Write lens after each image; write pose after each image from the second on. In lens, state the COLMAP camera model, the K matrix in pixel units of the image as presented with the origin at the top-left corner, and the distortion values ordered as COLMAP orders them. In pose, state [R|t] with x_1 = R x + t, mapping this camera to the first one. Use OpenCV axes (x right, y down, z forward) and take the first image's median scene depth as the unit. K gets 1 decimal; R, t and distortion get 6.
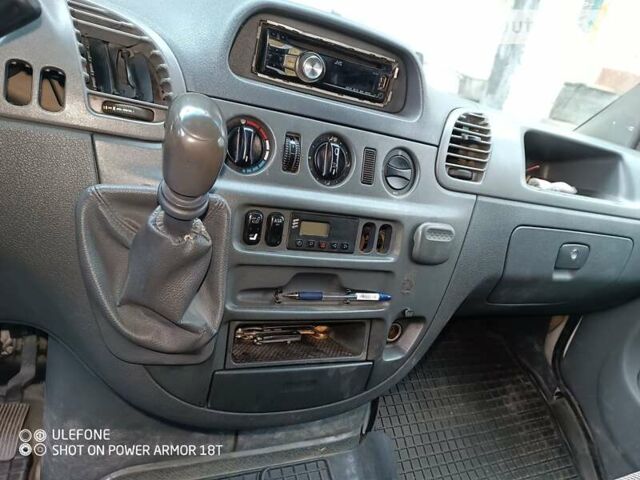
lens RADIAL K [[469.7, 0, 320.0], [0, 469.7, 240.0], [0, 0, 1]] dist [0.013528, 0.003148]
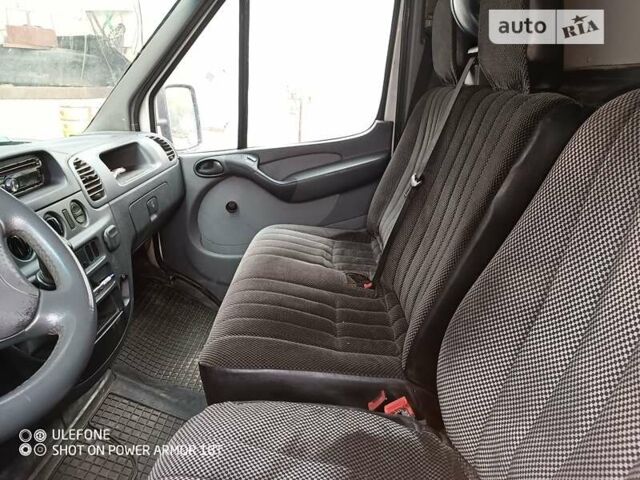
lens RADIAL K [[469.7, 0, 320.0], [0, 469.7, 240.0], [0, 0, 1]] dist [0.013528, 0.003148]
pose [[0.437215, -0.522414, 0.732071, -0.707966], [0.404560, 0.841230, 0.358696, -0.297194], [-0.803228, 0.139339, 0.579146, -0.665869]]
